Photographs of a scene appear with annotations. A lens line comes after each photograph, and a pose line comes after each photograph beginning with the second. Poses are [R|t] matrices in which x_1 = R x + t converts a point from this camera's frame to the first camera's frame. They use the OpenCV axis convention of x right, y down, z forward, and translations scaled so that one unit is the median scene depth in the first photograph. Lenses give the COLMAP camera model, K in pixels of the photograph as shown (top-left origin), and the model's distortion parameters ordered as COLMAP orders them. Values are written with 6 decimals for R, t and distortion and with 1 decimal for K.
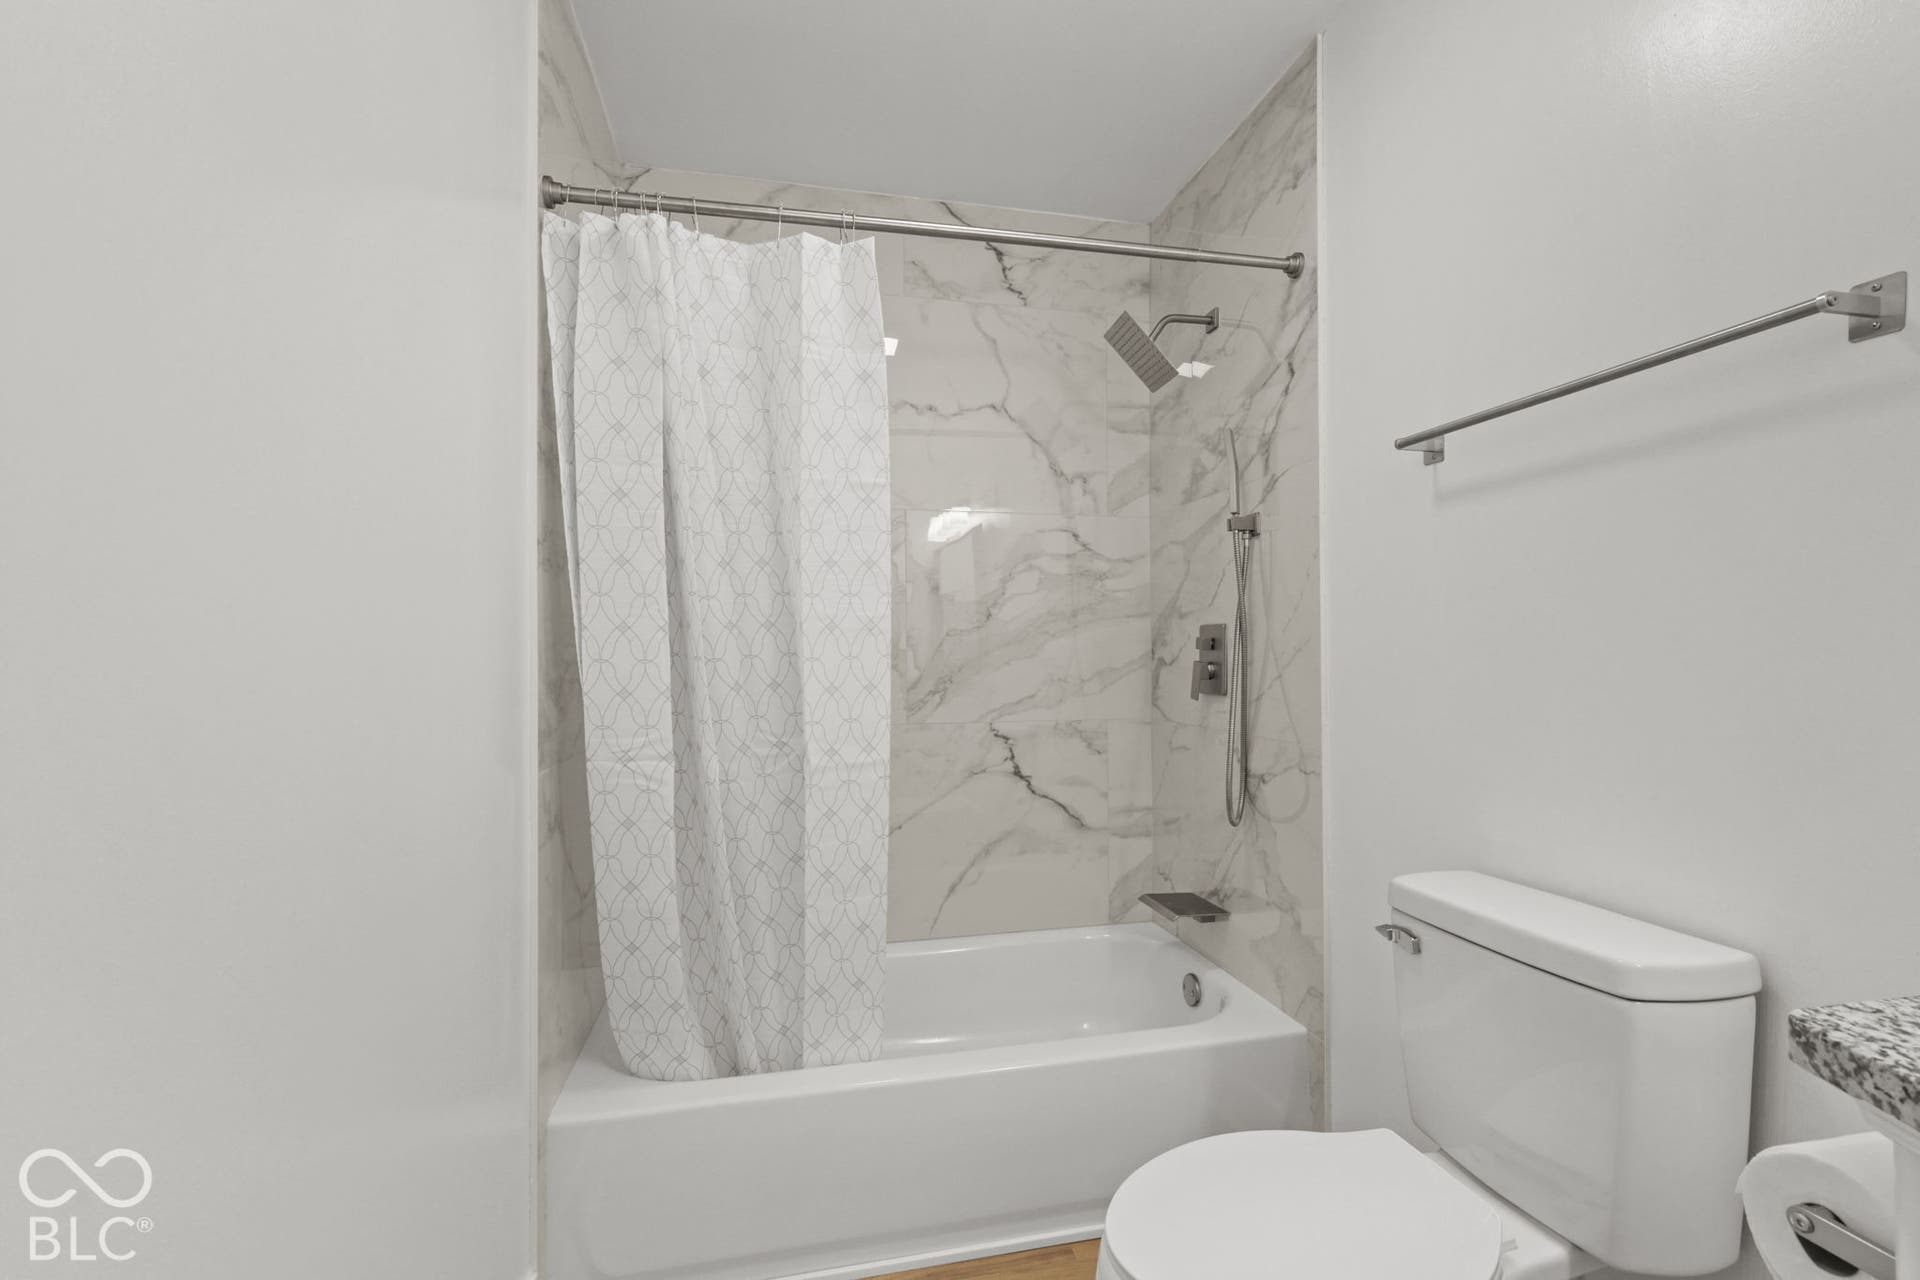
lens RADIAL K [[840.9, 0, 952.7], [0, 840.9, 639.6], [0, 0, 1]] dist [0.003389, -0.000064]
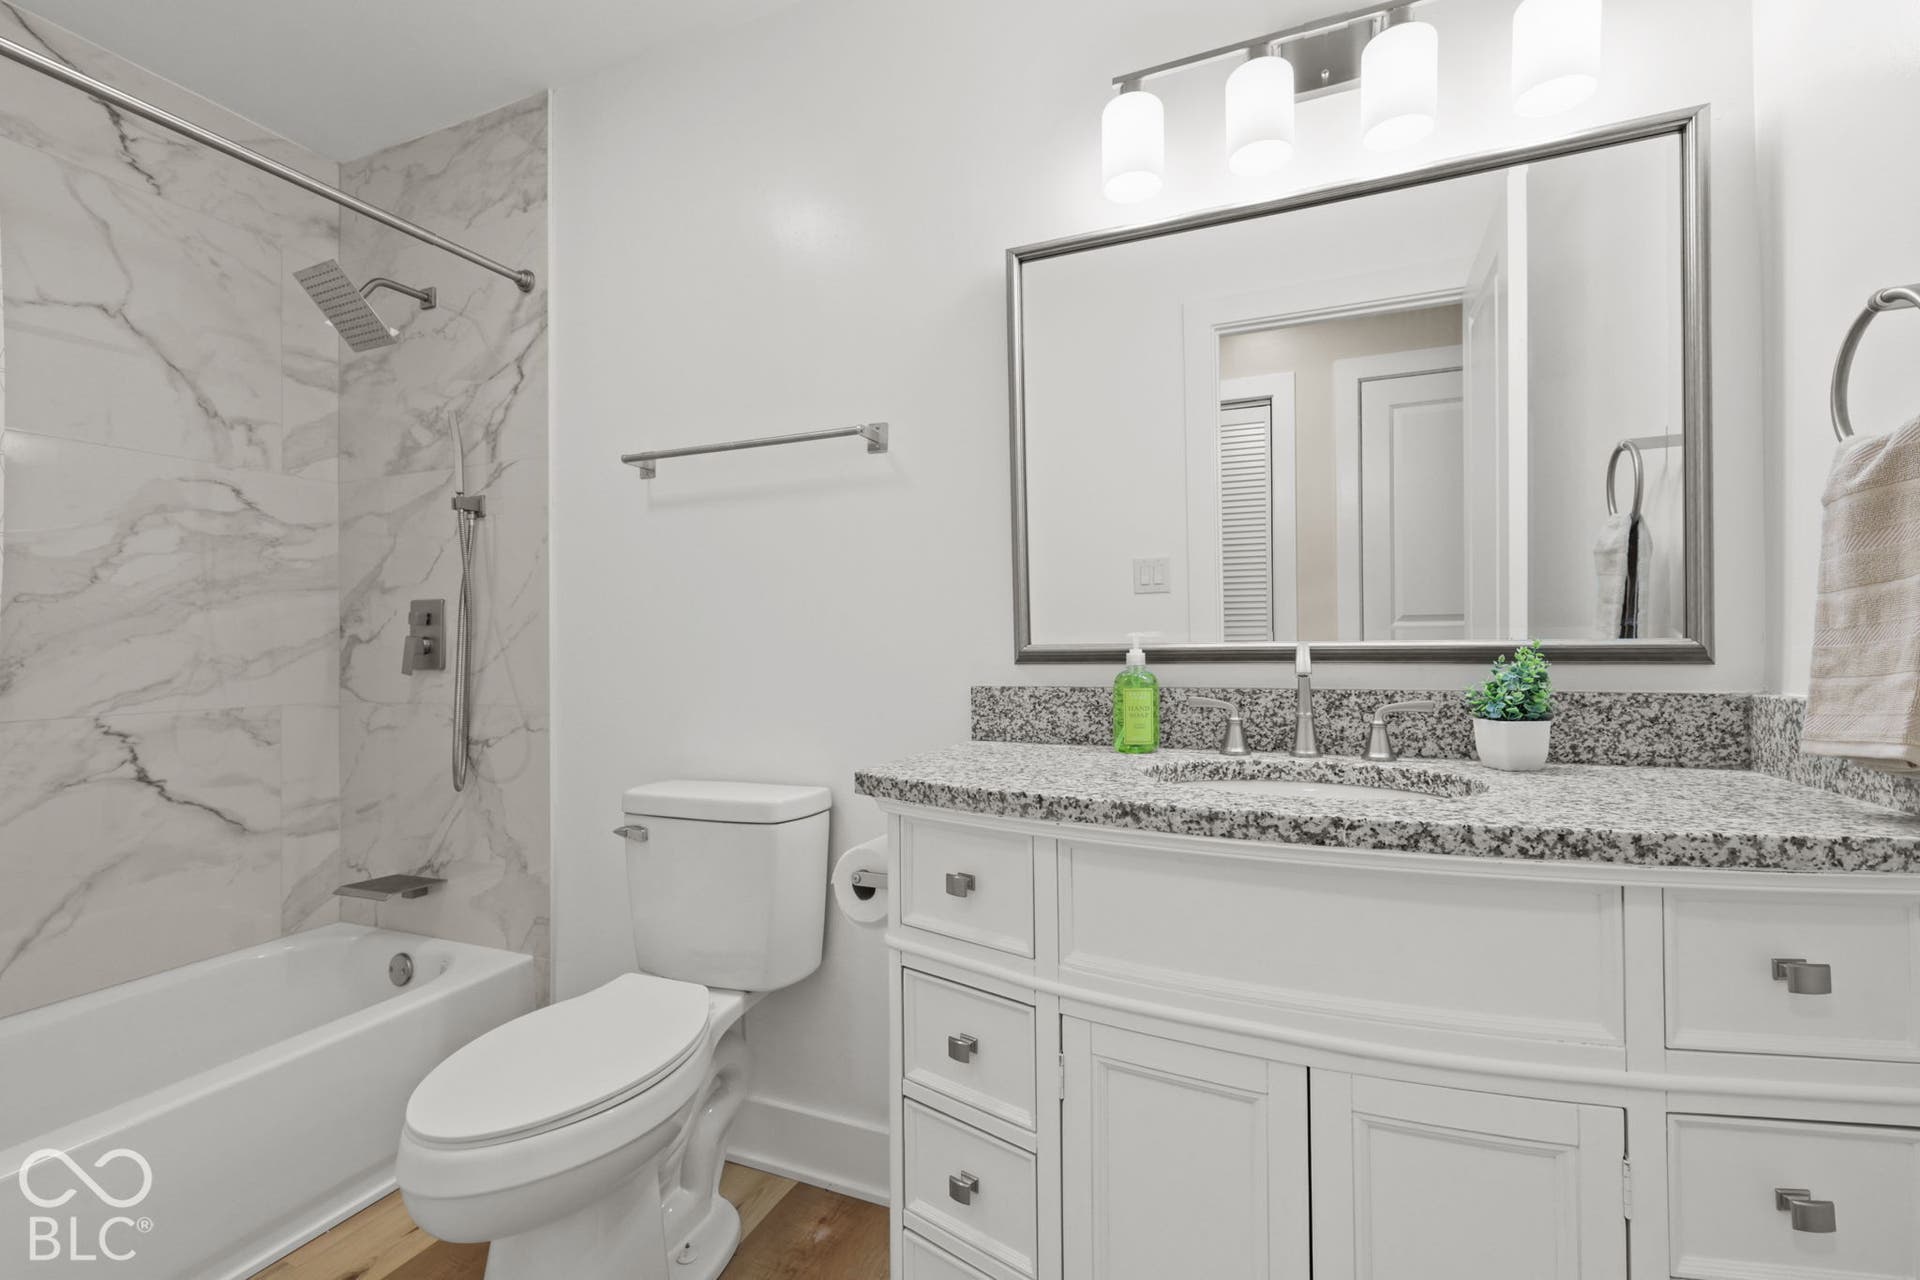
lens RADIAL K [[840.9, 0, 959.4], [0, 840.9, 642.7], [0, 0, 1]] dist [0.003389, -0.000064]
pose [[0.583552, 0.002602, 0.812072, -0.136912], [-0.006593, 0.999977, 0.001533, 0.027251], [-0.812049, -0.006249, 0.583556, -0.106087]]
